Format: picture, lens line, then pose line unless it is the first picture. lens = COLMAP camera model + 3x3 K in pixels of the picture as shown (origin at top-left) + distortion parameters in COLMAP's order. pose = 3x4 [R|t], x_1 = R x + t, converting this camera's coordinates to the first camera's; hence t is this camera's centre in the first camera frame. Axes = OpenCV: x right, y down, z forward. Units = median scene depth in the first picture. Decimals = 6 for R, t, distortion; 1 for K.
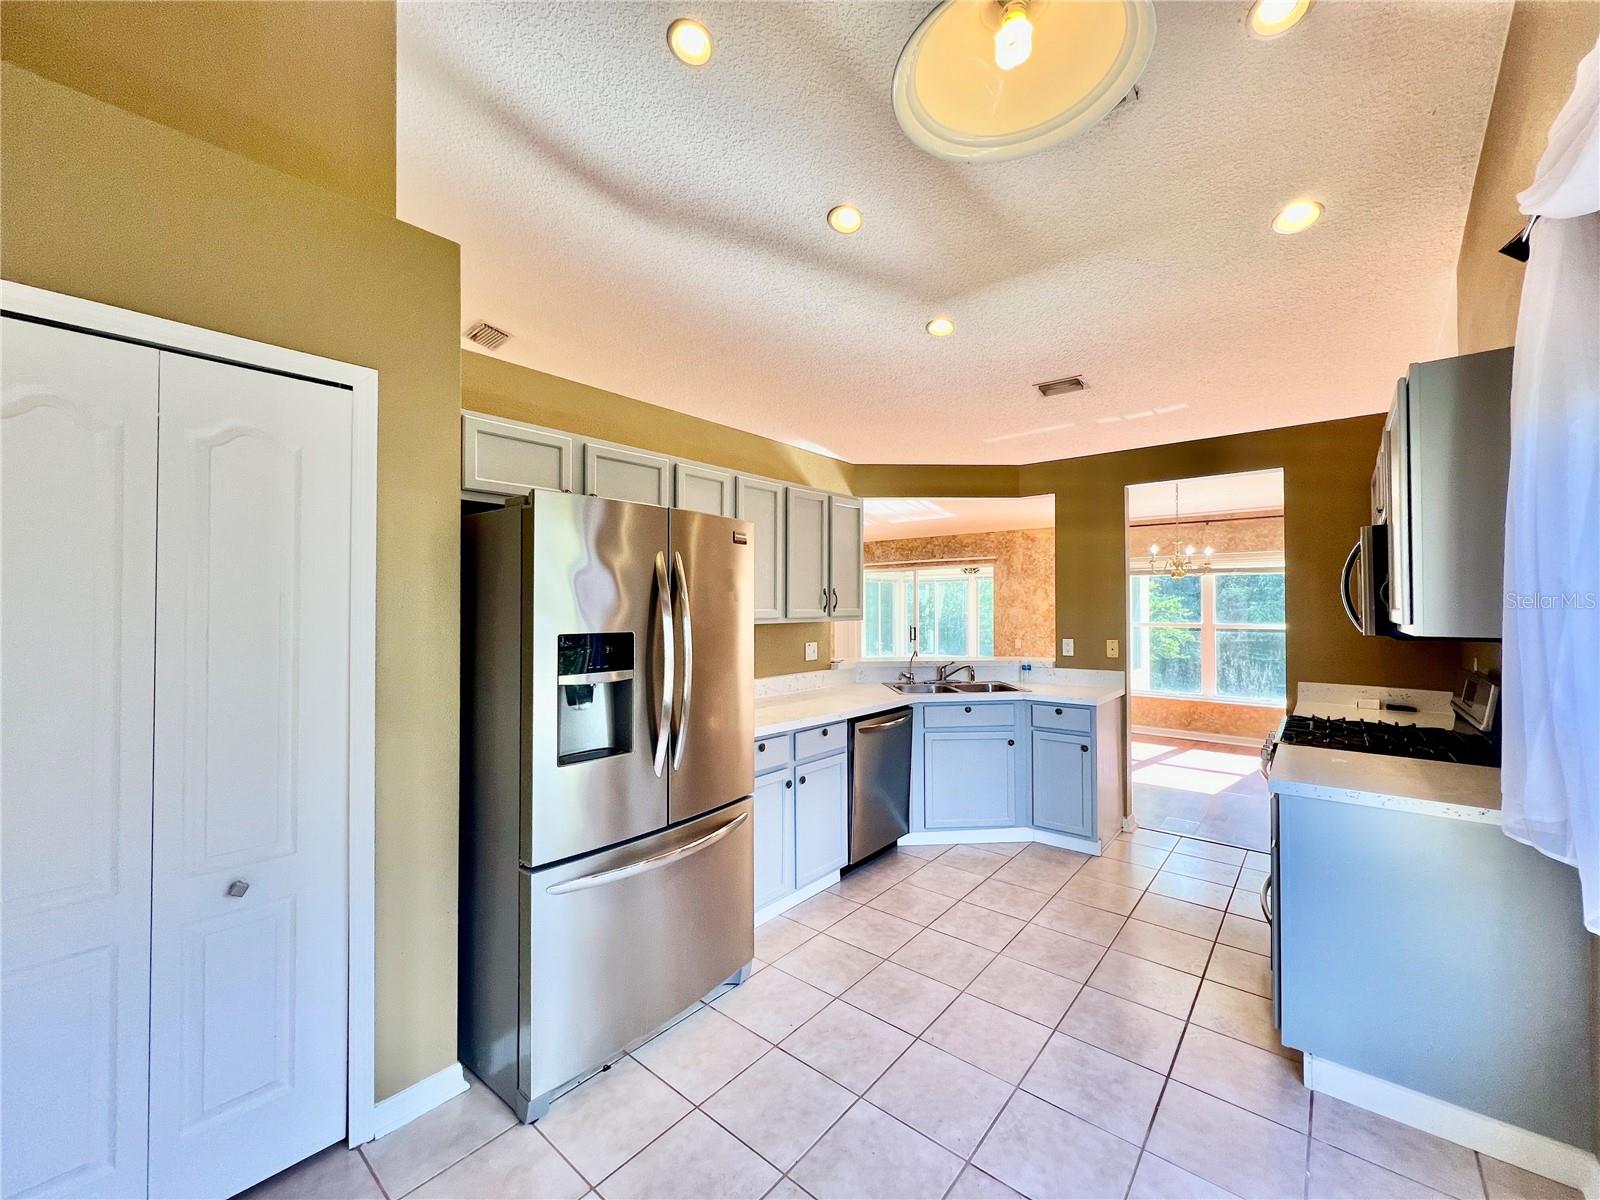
lens RADIAL K [[638.7, 0, 794.8], [0, 638.7, 598.2], [0, 0, 1]] dist [-0.000251, -0.000986]
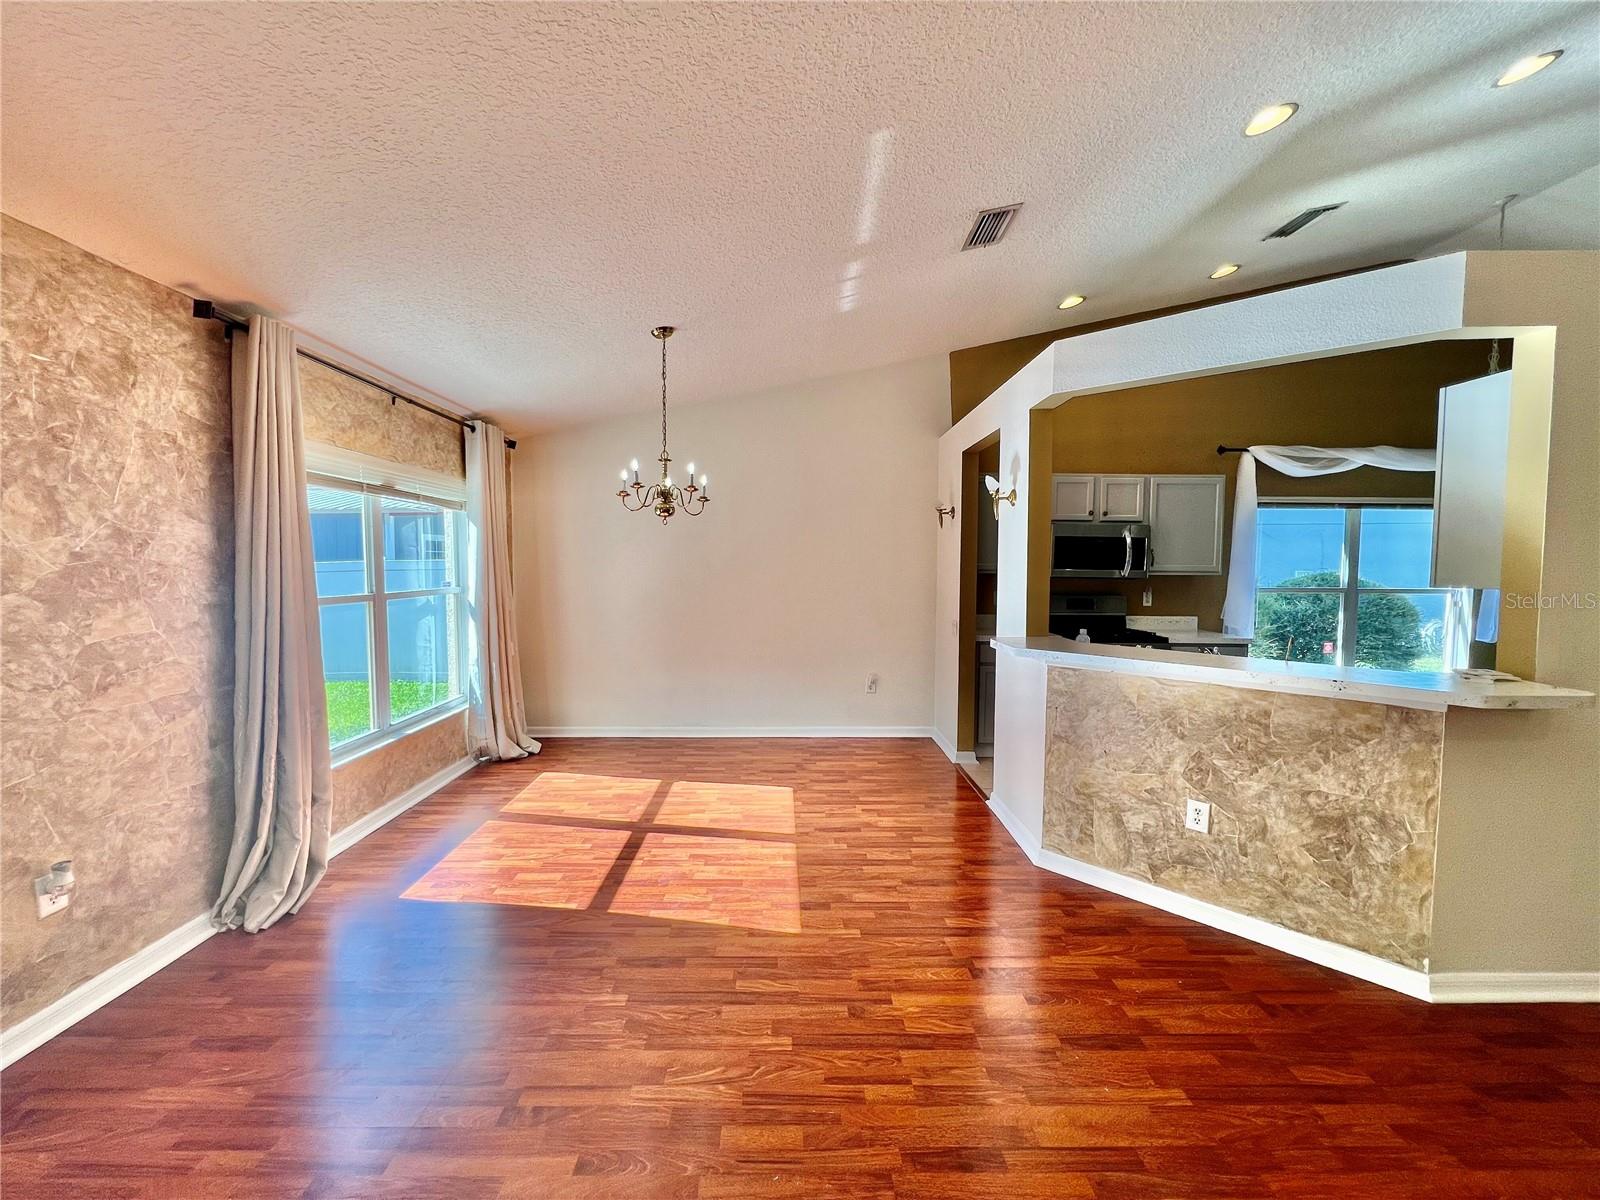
lens RADIAL K [[638.7, 0, 793.6], [0, 638.7, 597.8], [0, 0, 1]] dist [-0.000251, -0.000986]
pose [[-0.657459, -0.045897, 0.752091, 0.043653], [-0.016030, 0.998769, 0.046938, 0.023192], [-0.753319, 0.018804, -0.657386, 1.826015]]
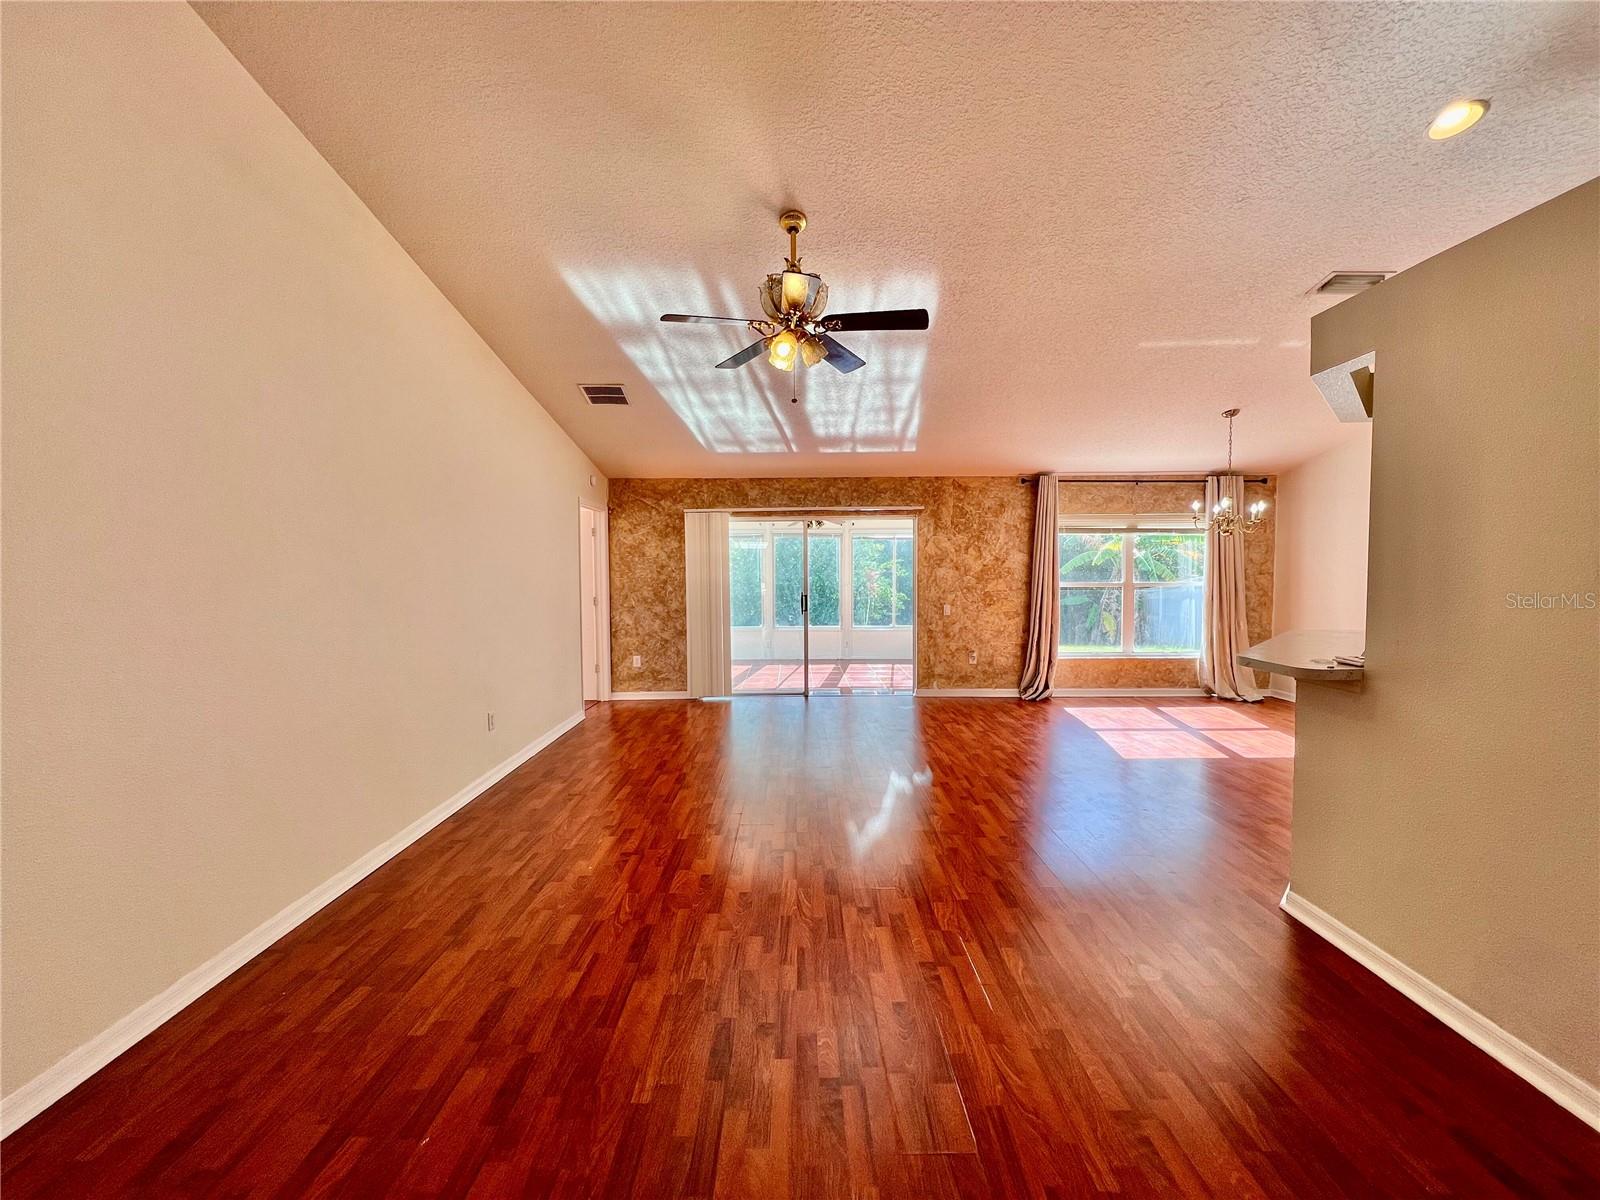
lens RADIAL K [[638.7, 0, 794.4], [0, 638.7, 597.7], [0, 0, 1]] dist [-0.000251, -0.000986]
pose [[0.762909, -0.036373, 0.645482, -0.714912], [-0.001601, 0.998307, 0.058147, 0.009746], [-0.646504, -0.045394, 0.761559, 0.947700]]
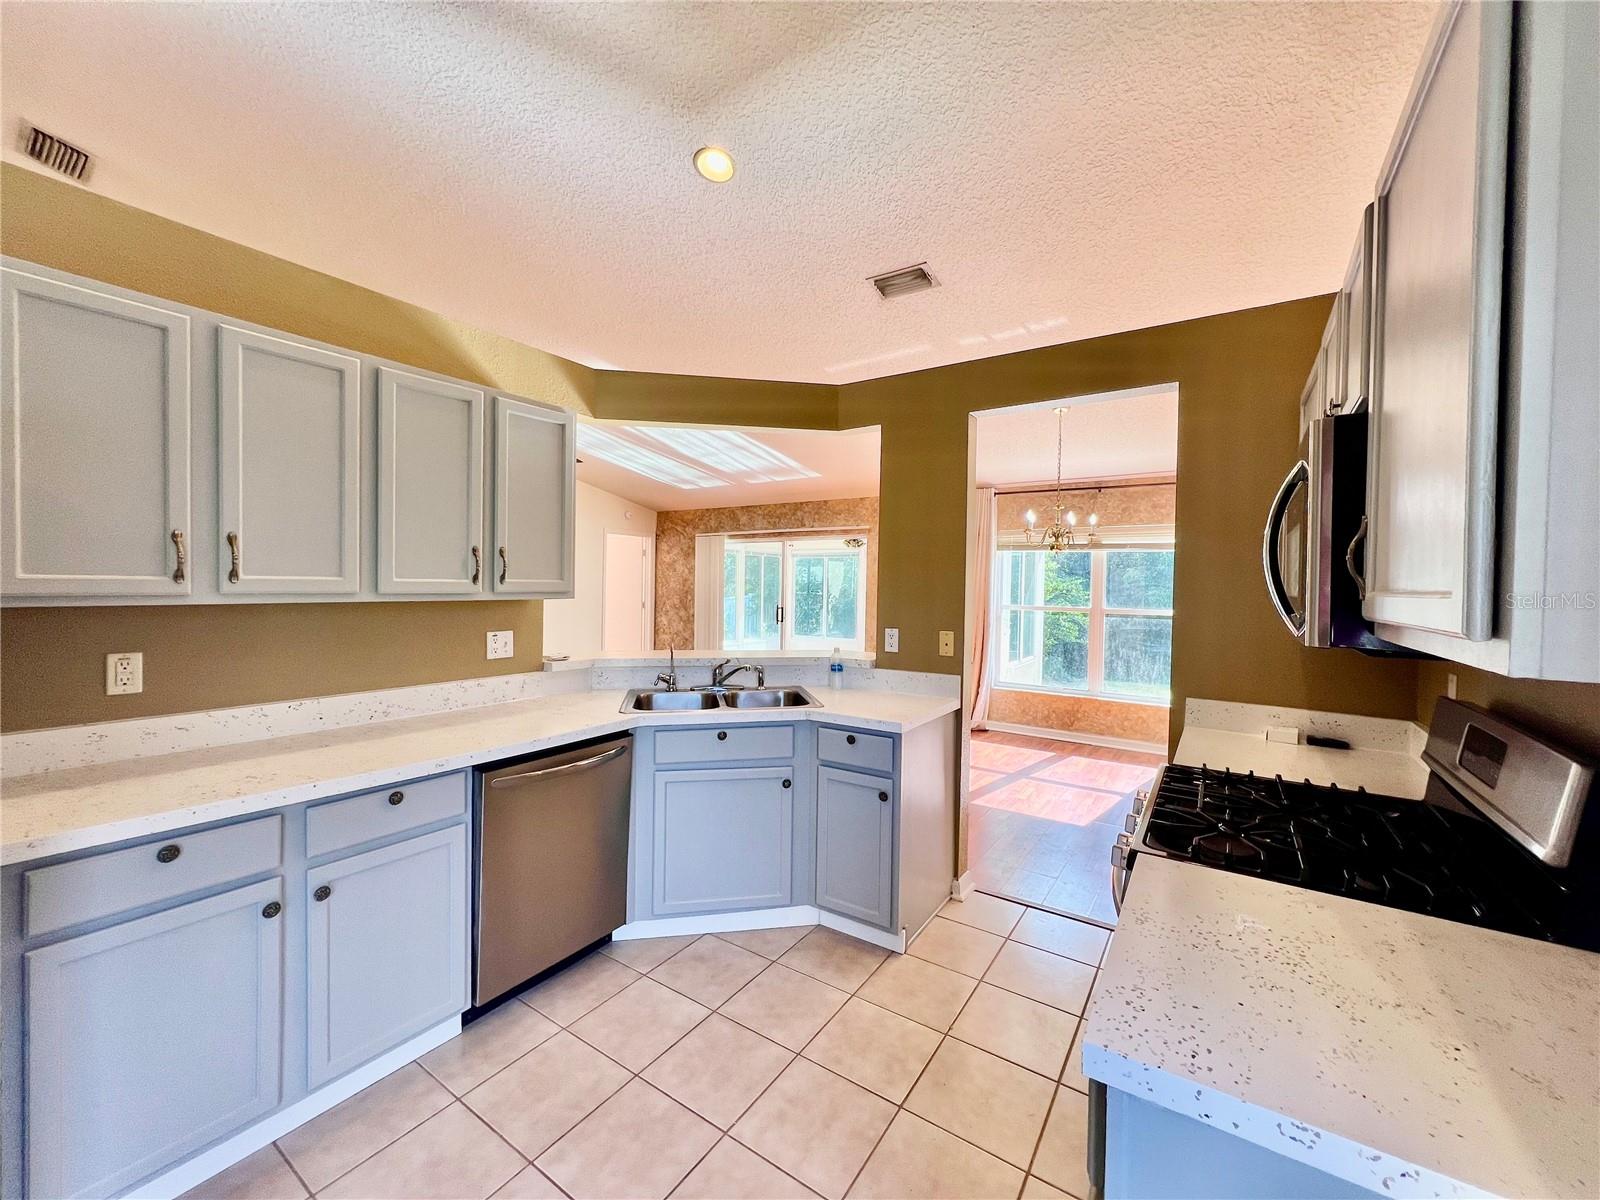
lens RADIAL K [[638.7, 0, 795.0], [0, 638.7, 598.8], [0, 0, 1]] dist [-0.000251, -0.000986]
pose [[0.994370, 0.014181, 0.105009, 0.255725], [-0.018009, 0.999204, 0.035596, 0.007175], [-0.104420, -0.037287, 0.993834, 0.315284]]
